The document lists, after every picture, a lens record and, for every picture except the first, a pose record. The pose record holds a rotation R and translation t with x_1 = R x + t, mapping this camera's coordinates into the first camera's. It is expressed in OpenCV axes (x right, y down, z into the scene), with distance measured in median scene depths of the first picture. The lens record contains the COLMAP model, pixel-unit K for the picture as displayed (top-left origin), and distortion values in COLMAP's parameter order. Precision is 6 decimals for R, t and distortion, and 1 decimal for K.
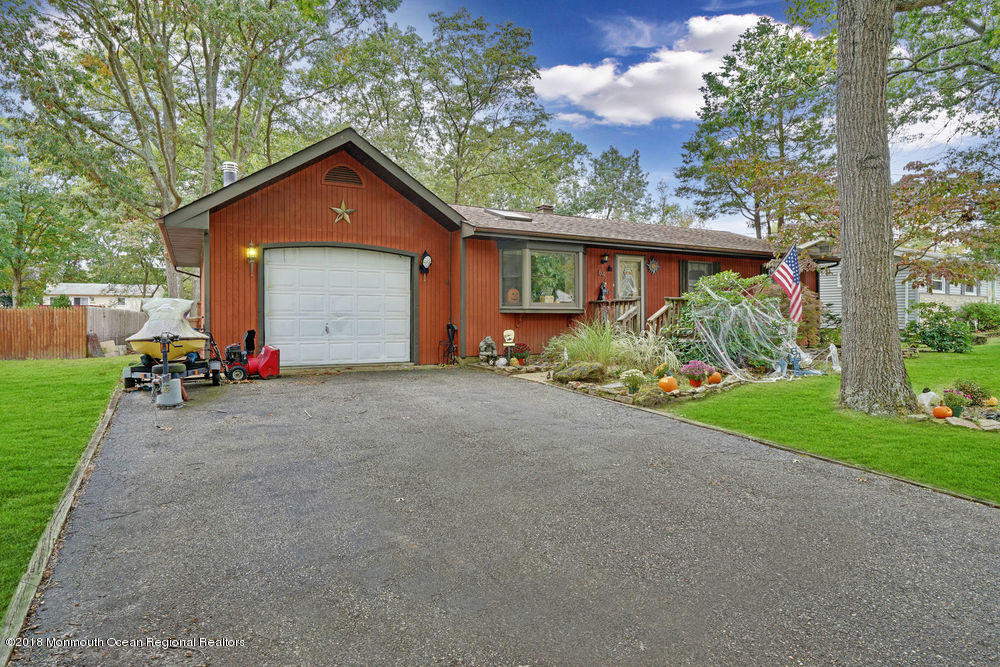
lens RADIAL K [[559.3, 0, 493.9], [0, 559.3, 332.0], [0, 0, 1]] dist [0.003308, 0.000029]
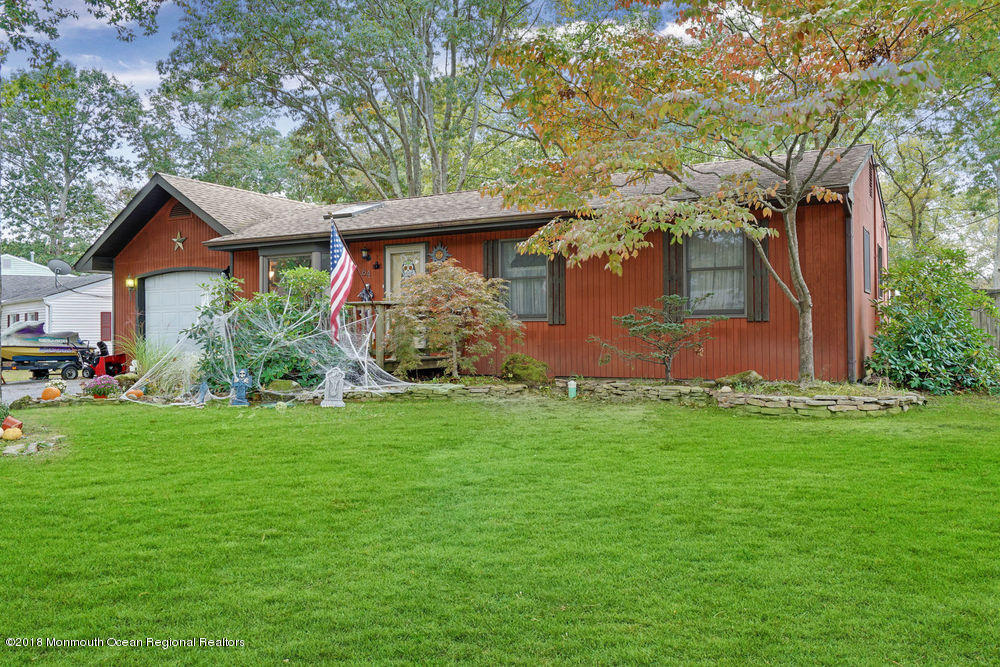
lens RADIAL K [[803.0, 0, 500.0], [0, 803.0, 333.5], [0, 0, 1]] dist [0.003397, -0.003606]
pose [[0.546348, -0.003387, -0.837551, 1.454974], [-0.011107, 0.999875, -0.011289, -0.009999], [0.837485, 0.015471, 0.546242, 0.628945]]
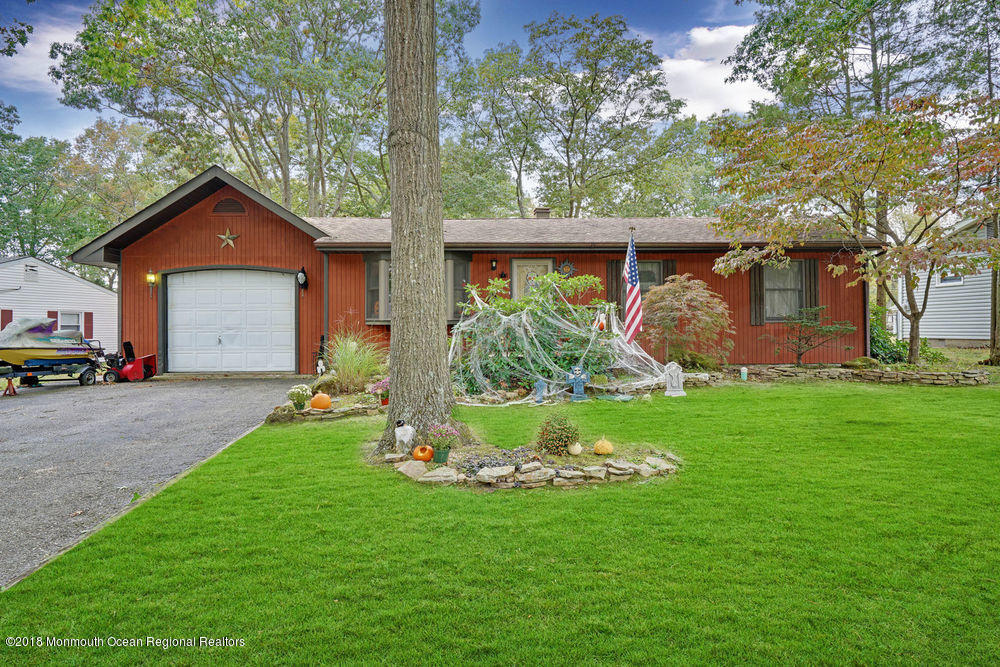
lens RADIAL K [[559.3, 0, 493.9], [0, 559.3, 332.0], [0, 0, 1]] dist [0.003308, 0.000029]
pose [[0.901345, -0.003509, -0.433087, 0.692527], [-0.003761, 0.999866, -0.015929, -0.006725], [0.433085, 0.015986, 0.901211, 0.202664]]
